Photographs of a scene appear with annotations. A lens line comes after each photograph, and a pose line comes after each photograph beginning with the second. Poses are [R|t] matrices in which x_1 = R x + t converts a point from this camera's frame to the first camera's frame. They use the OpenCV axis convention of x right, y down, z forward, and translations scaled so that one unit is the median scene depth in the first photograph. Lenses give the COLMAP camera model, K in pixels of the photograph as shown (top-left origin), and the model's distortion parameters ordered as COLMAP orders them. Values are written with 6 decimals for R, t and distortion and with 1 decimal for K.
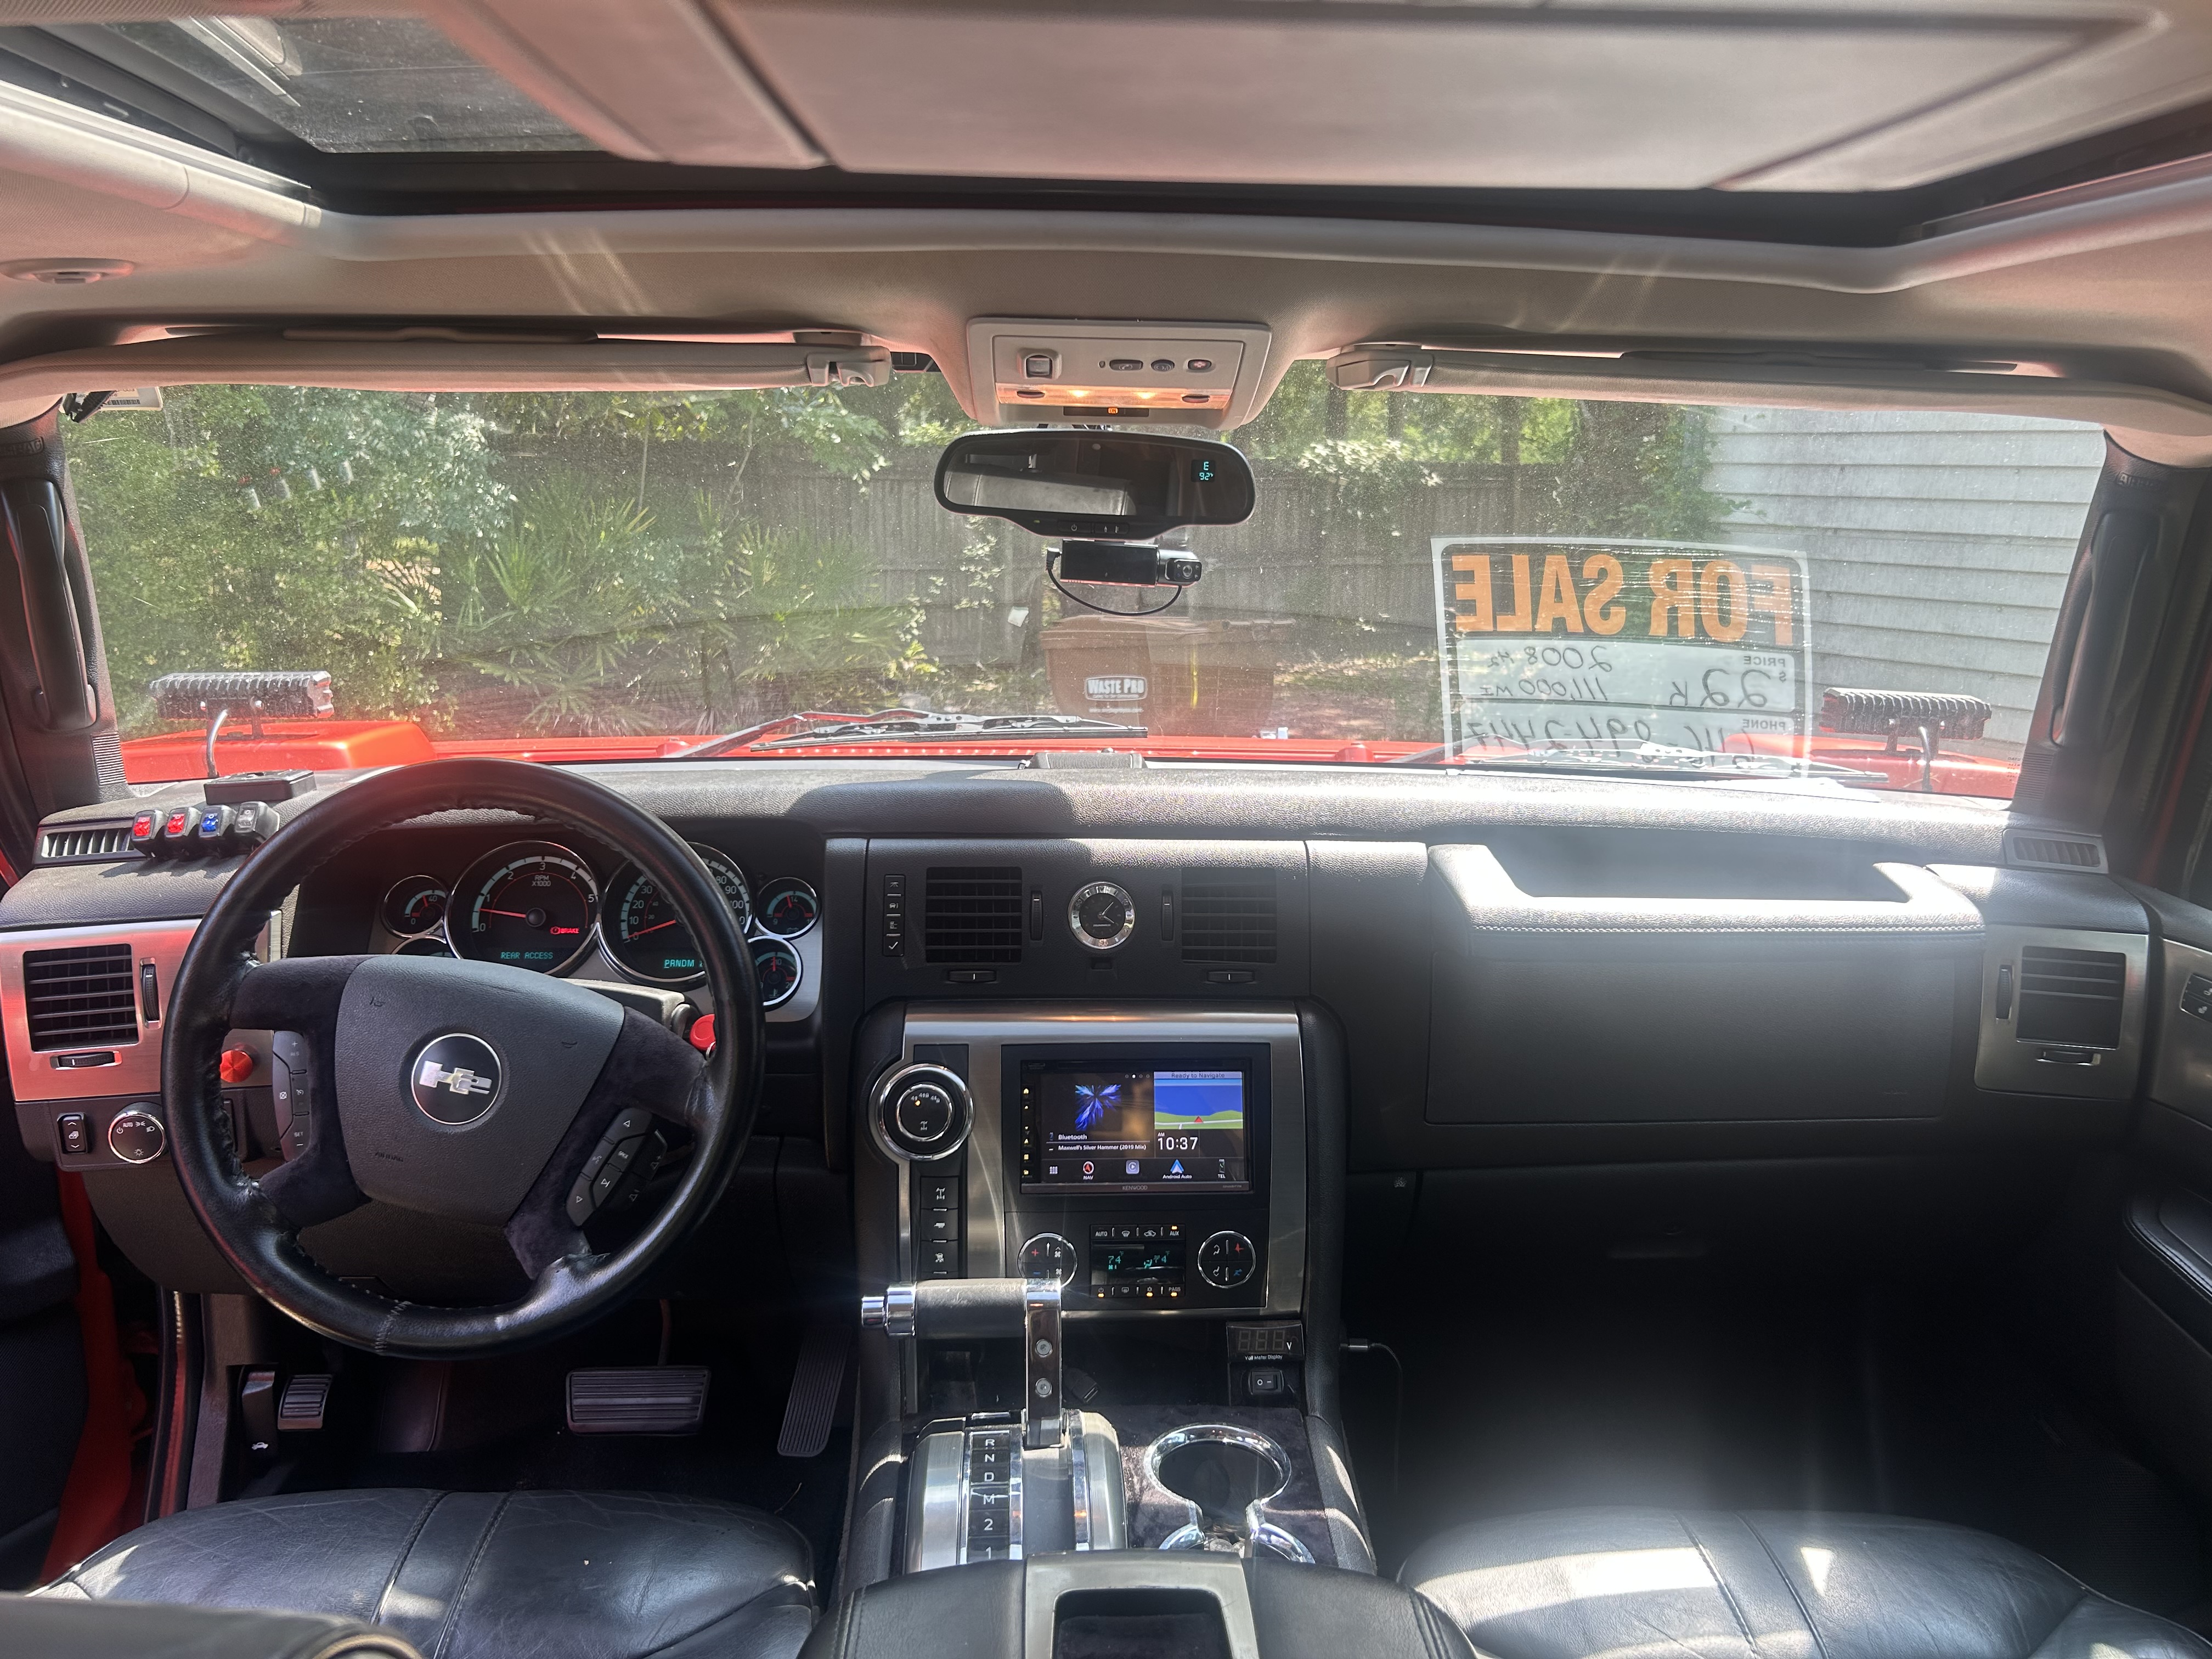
lens RADIAL K [[1732.1, 0, 1106.0], [0, 1732.1, 829.5], [0, 0, 1]] dist [0.084311, -0.100667]
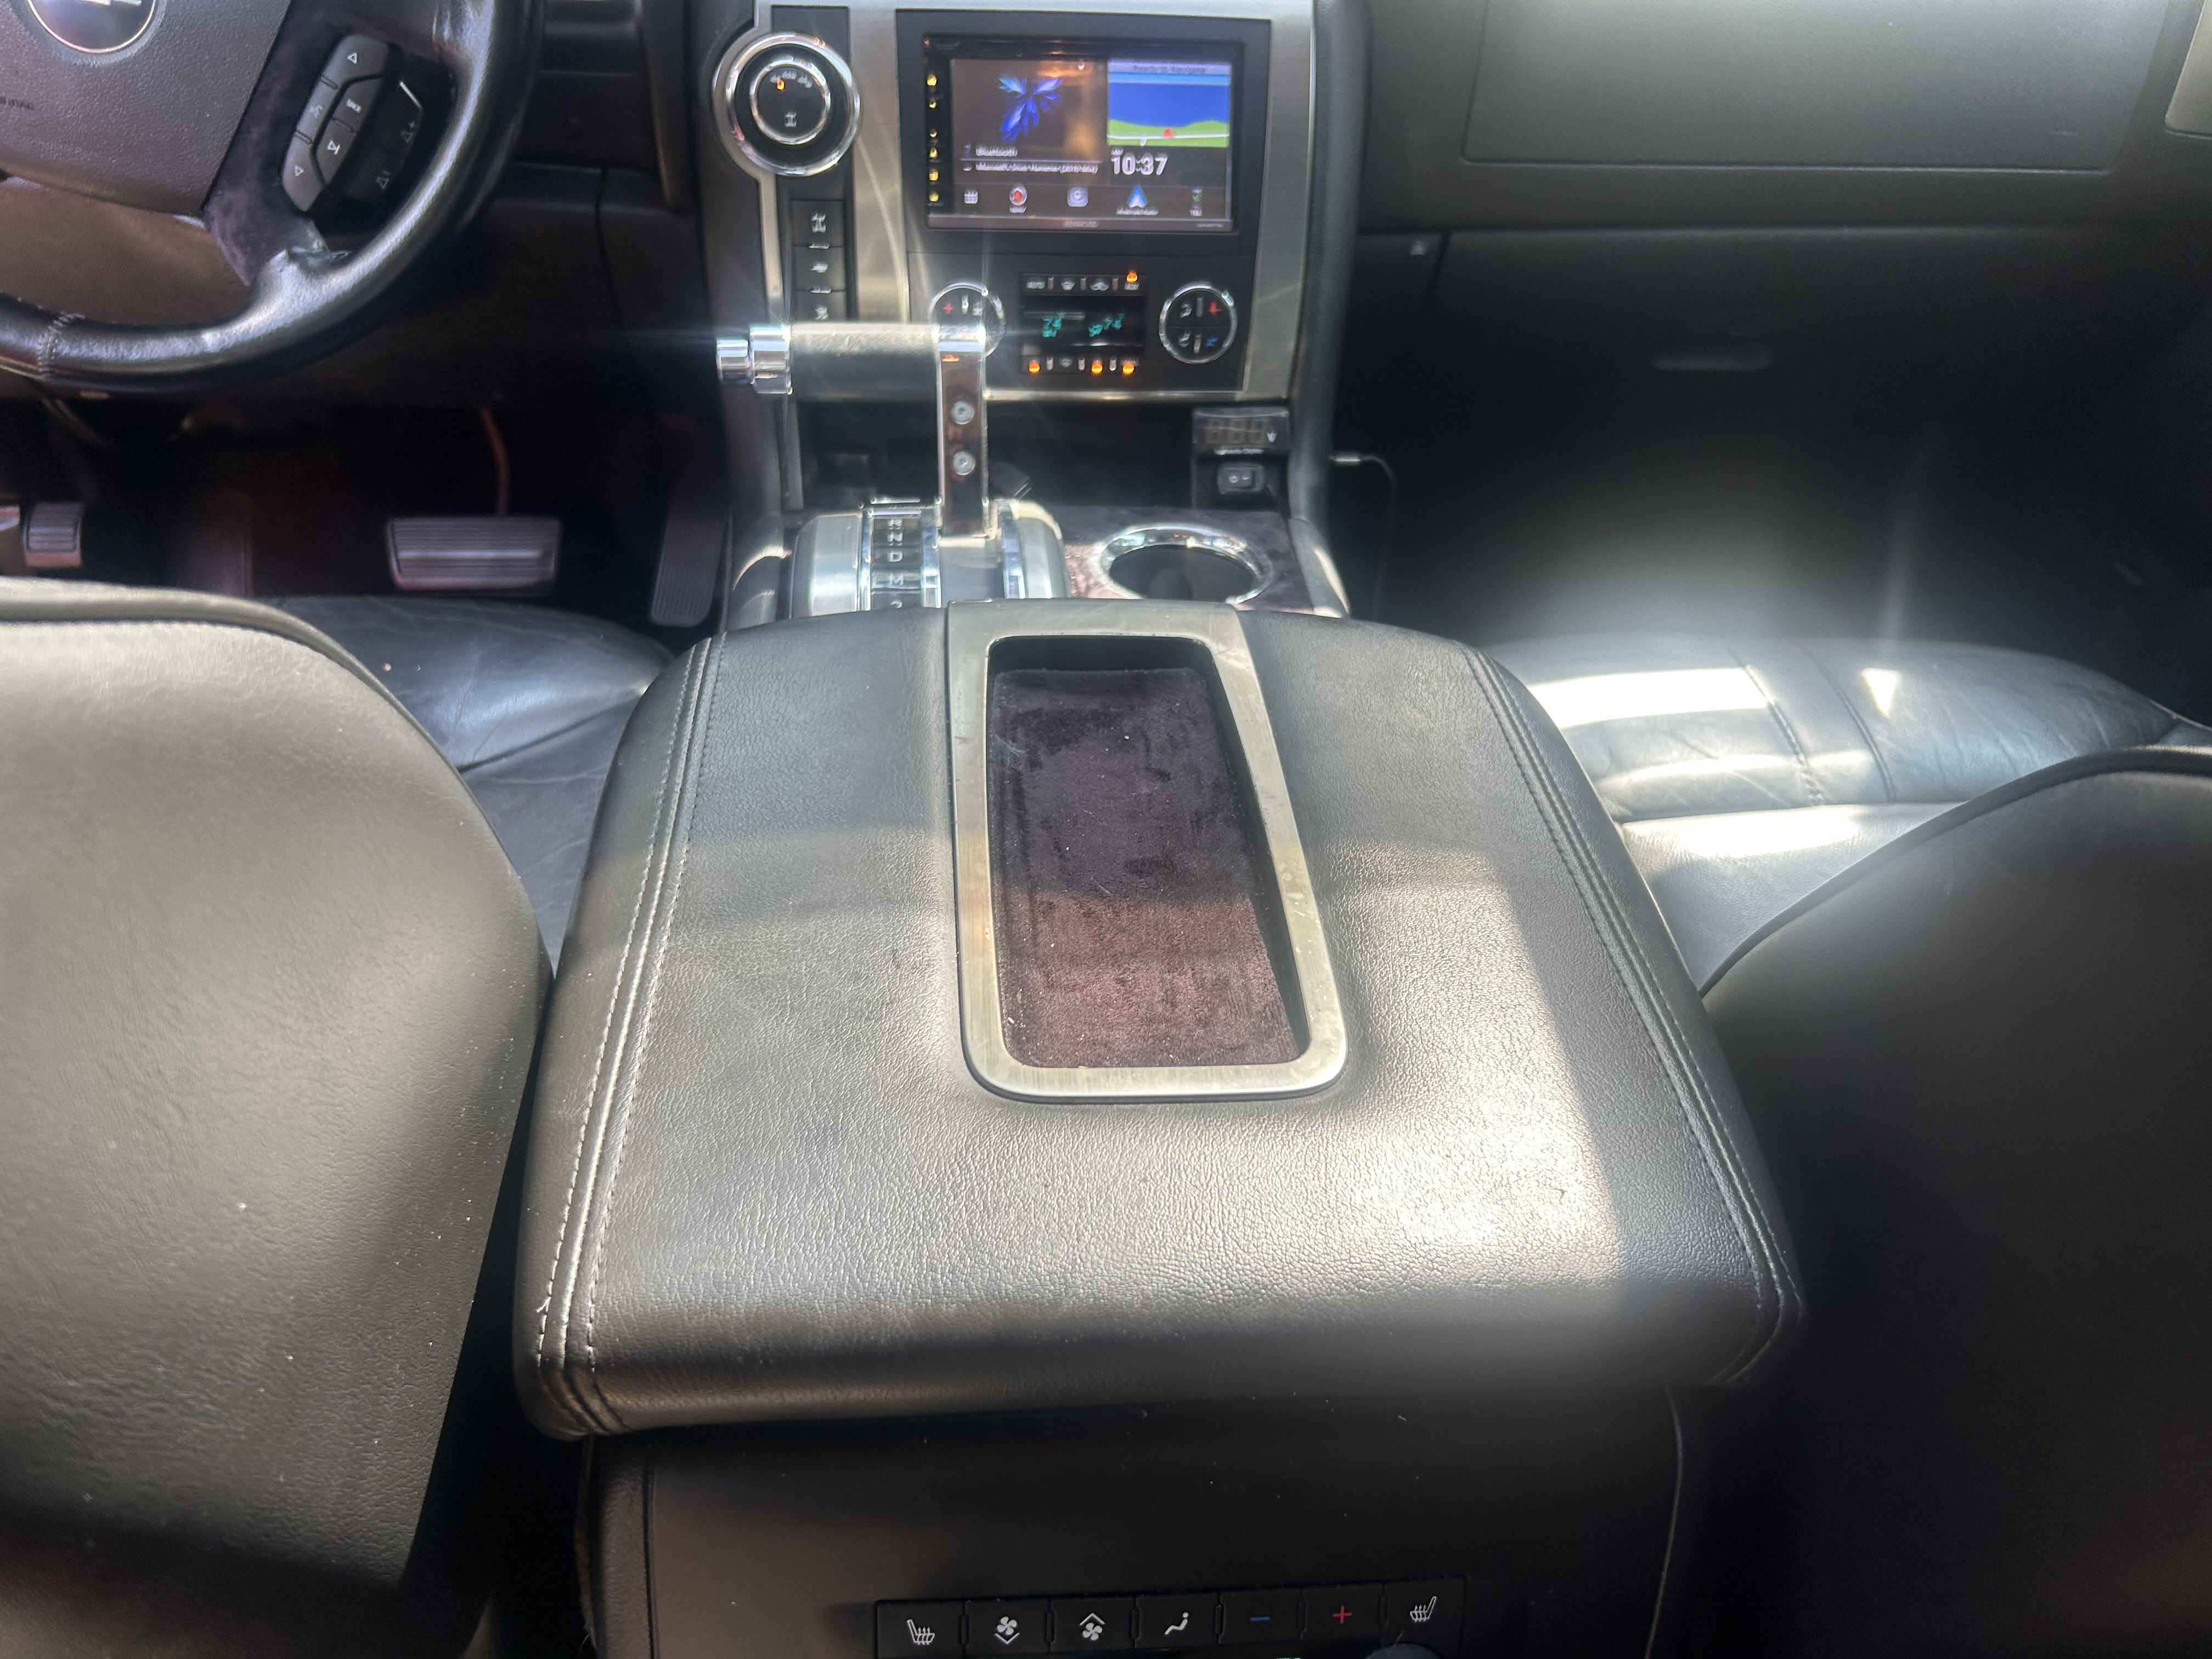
lens RADIAL K [[1732.1, 0, 1106.0], [0, 1732.1, 829.5], [0, 0, 1]] dist [0.084311, -0.100667]
pose [[0.998364, 0.002906, 0.057110, -0.015076], [-0.024393, 0.924928, 0.379359, 0.165704], [-0.051720, -0.380132, 0.923485, 0.209188]]
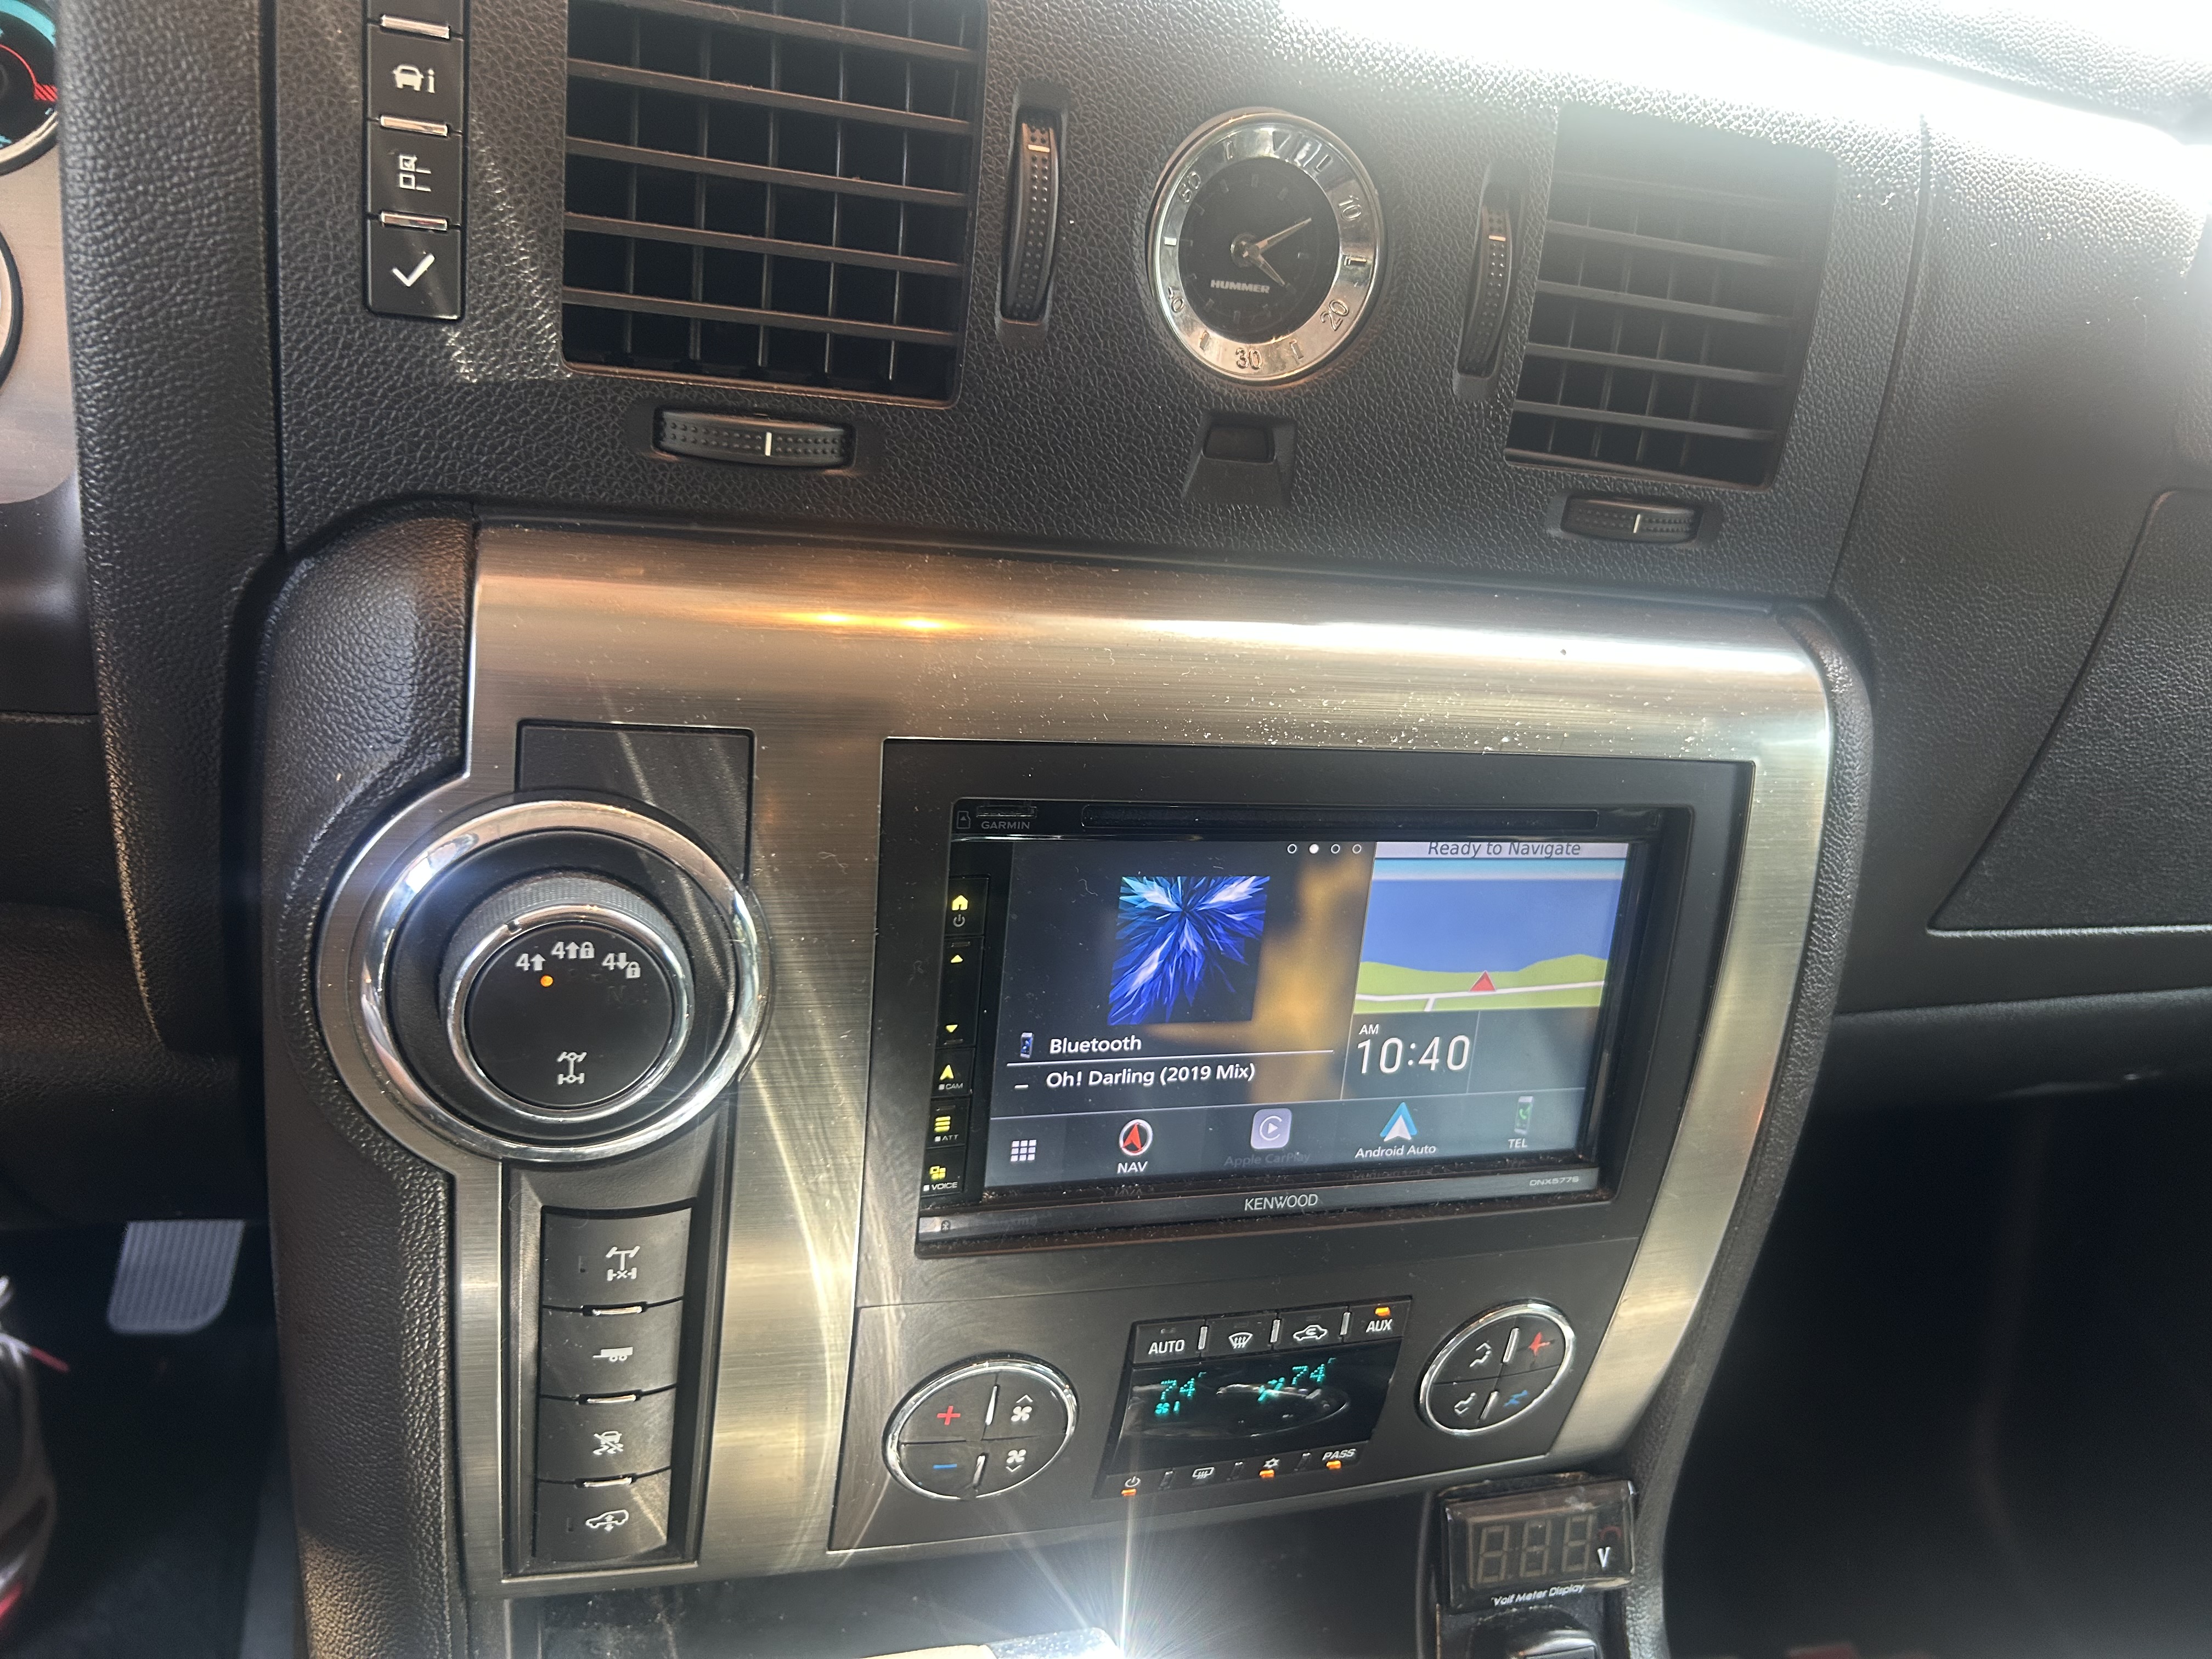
lens RADIAL K [[1732.1, 0, 1106.0], [0, 1732.1, 829.5], [0, 0, 1]] dist [0.084311, -0.100667]
pose [[0.949249, 0.022289, 0.313734, -0.112872], [-0.142251, 0.920062, 0.365036, 0.039441], [-0.280518, -0.391139, 0.876539, 0.784657]]
